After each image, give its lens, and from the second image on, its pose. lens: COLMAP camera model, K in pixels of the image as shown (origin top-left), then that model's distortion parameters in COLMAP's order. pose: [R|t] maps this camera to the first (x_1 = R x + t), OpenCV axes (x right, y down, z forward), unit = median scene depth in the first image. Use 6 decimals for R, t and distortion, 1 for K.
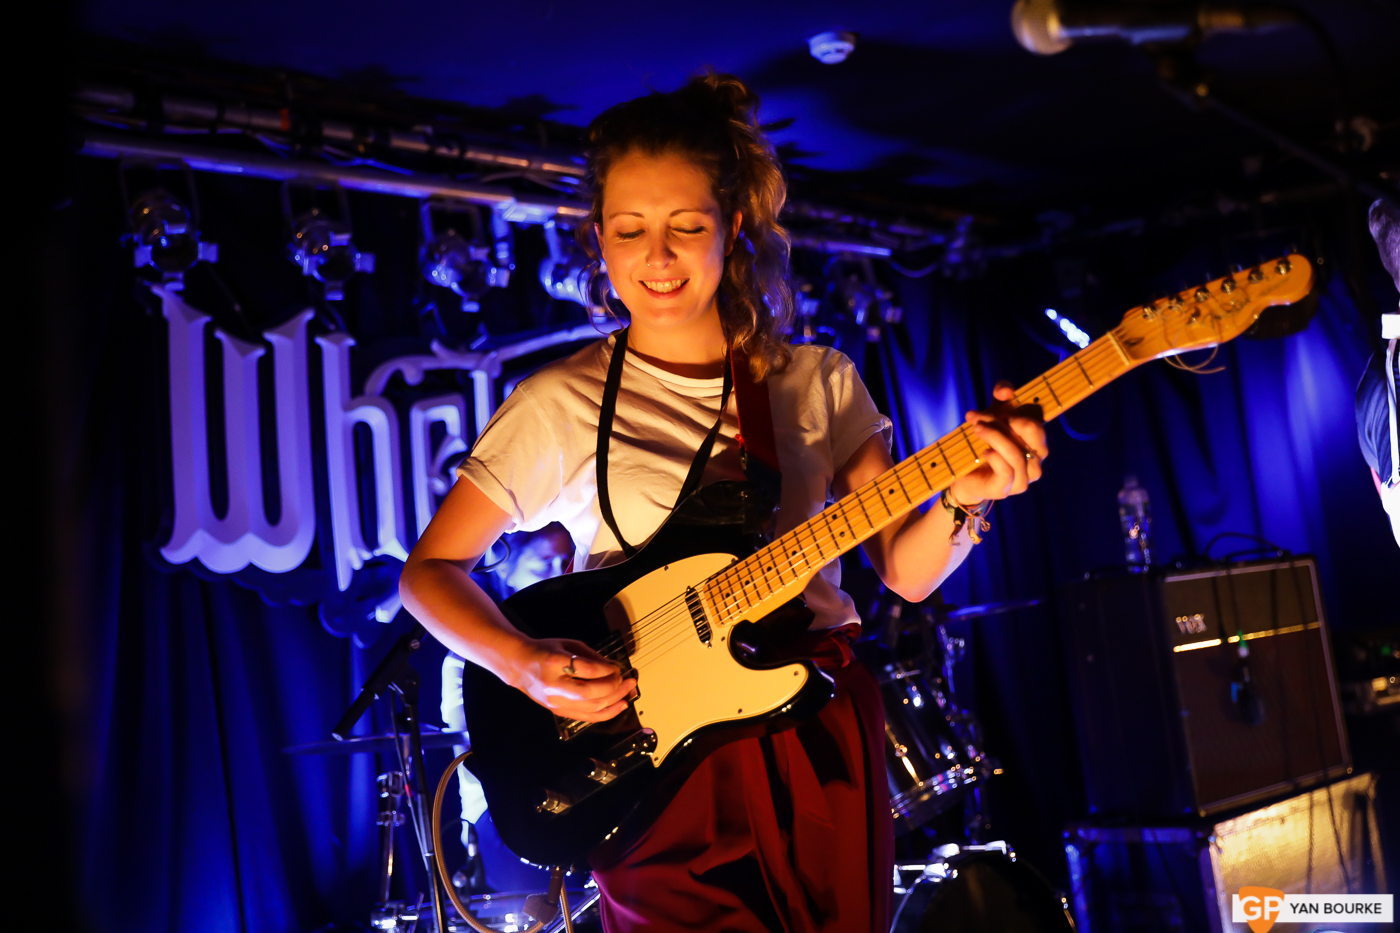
lens RADIAL K [[1659.7, 0, 711.1], [0, 1659.7, 465.9], [0, 0, 1]] dist [0.111302, 0.000000]
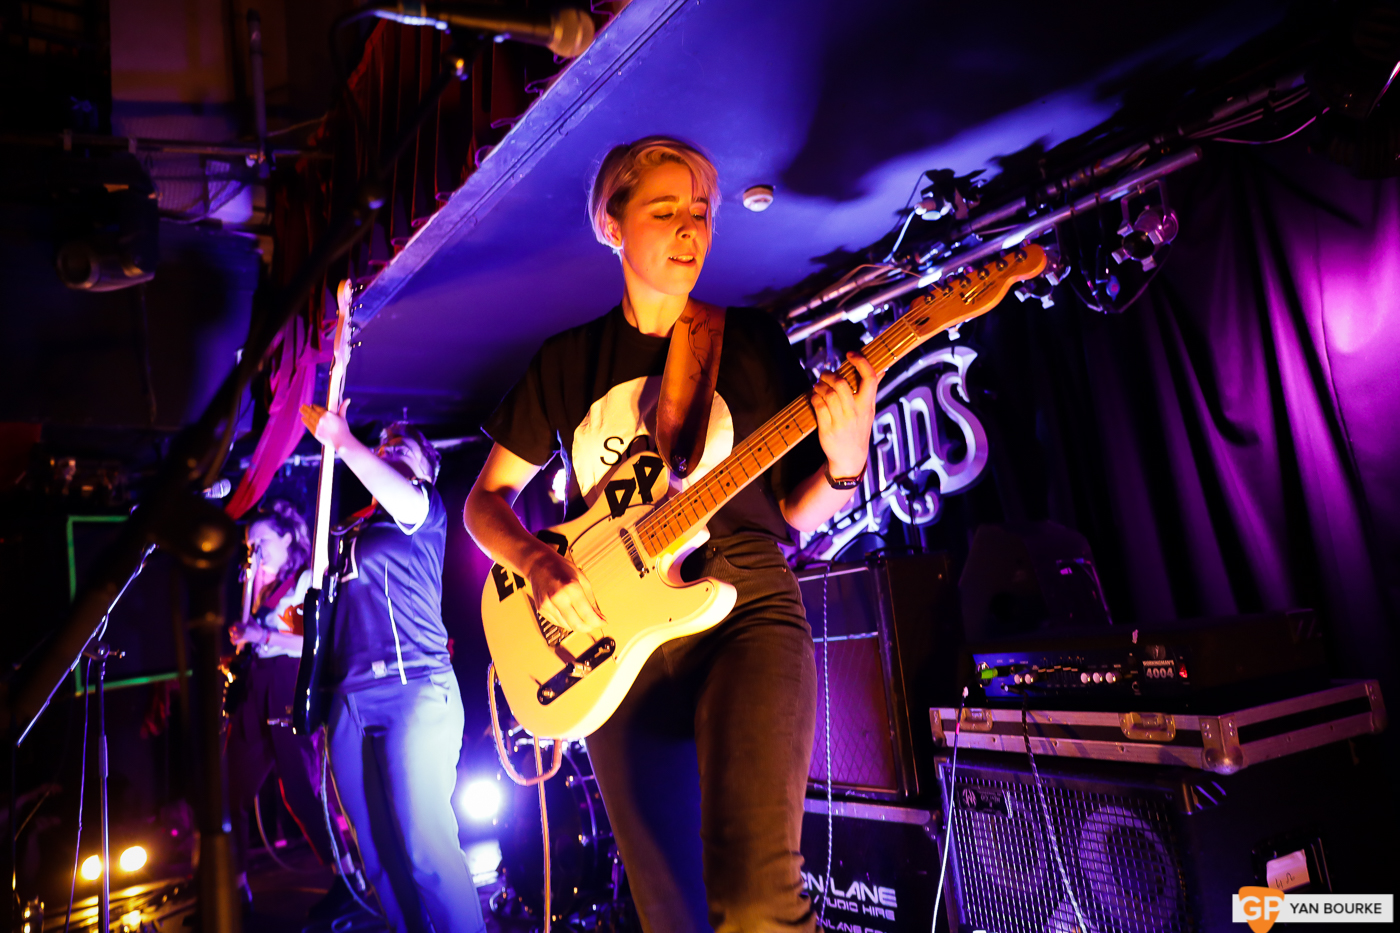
lens RADIAL K [[958.7, 0, 694.6], [0, 958.7, 461.0], [0, 0, 1]] dist [-0.060892, 0.033902]
pose [[-0.135937, -0.028323, -0.990313, 0.891965], [0.246594, 0.967165, -0.061510, 0.006421], [0.959538, -0.252566, -0.124489, 0.982556]]
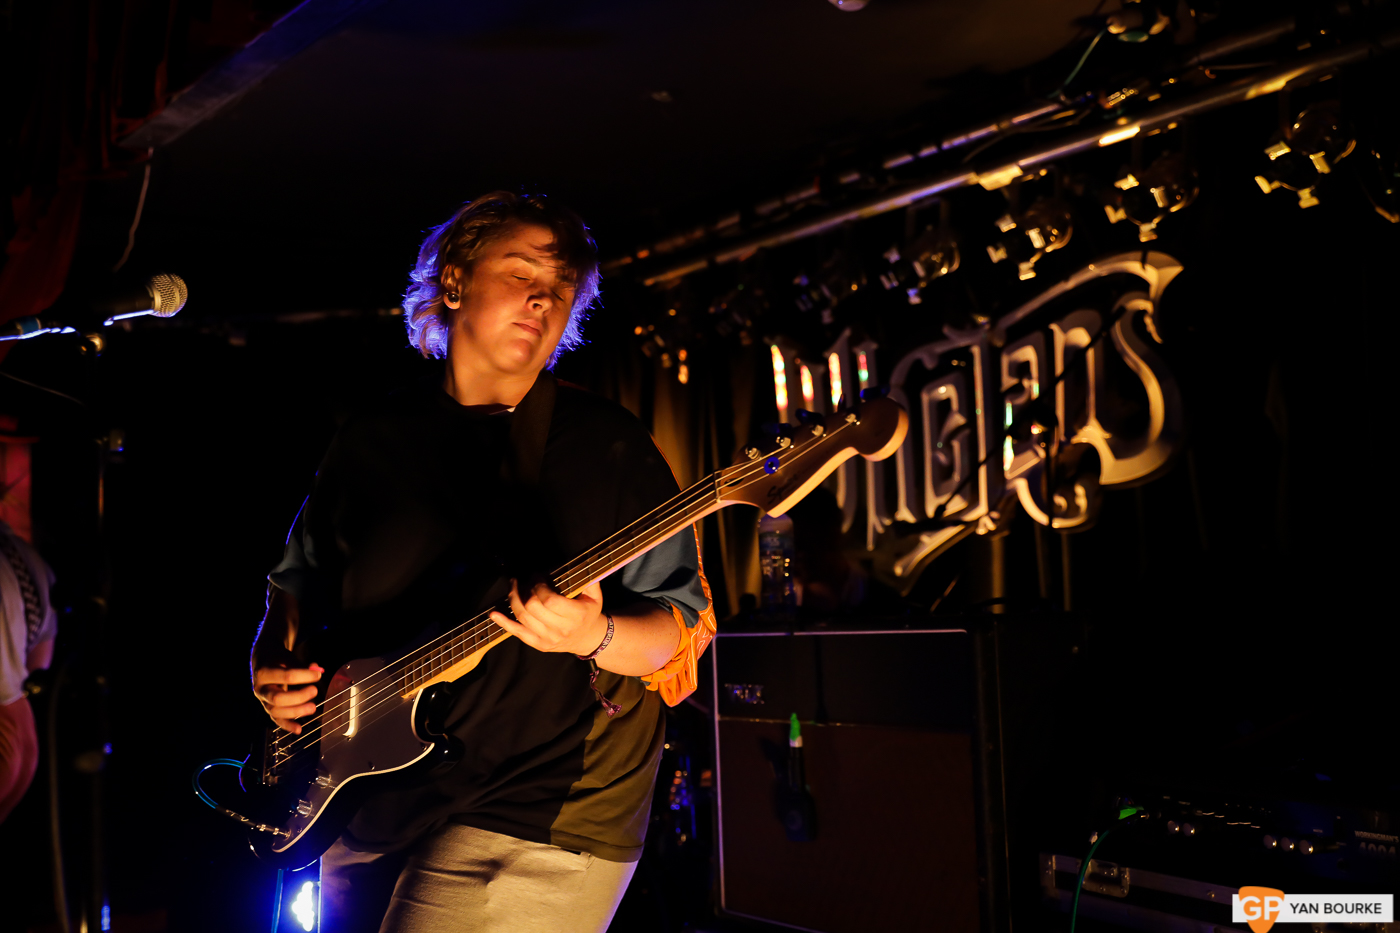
lens RADIAL K [[1659.7, 0, 699.7], [0, 1659.7, 464.0], [0, 0, 1]] dist [0.111302, 0.000000]
pose [[-0.129851, 0.043458, -0.990581, 0.975154], [0.167815, 0.985590, 0.021241, -0.035754], [0.977229, -0.163476, -0.135273, 0.990468]]
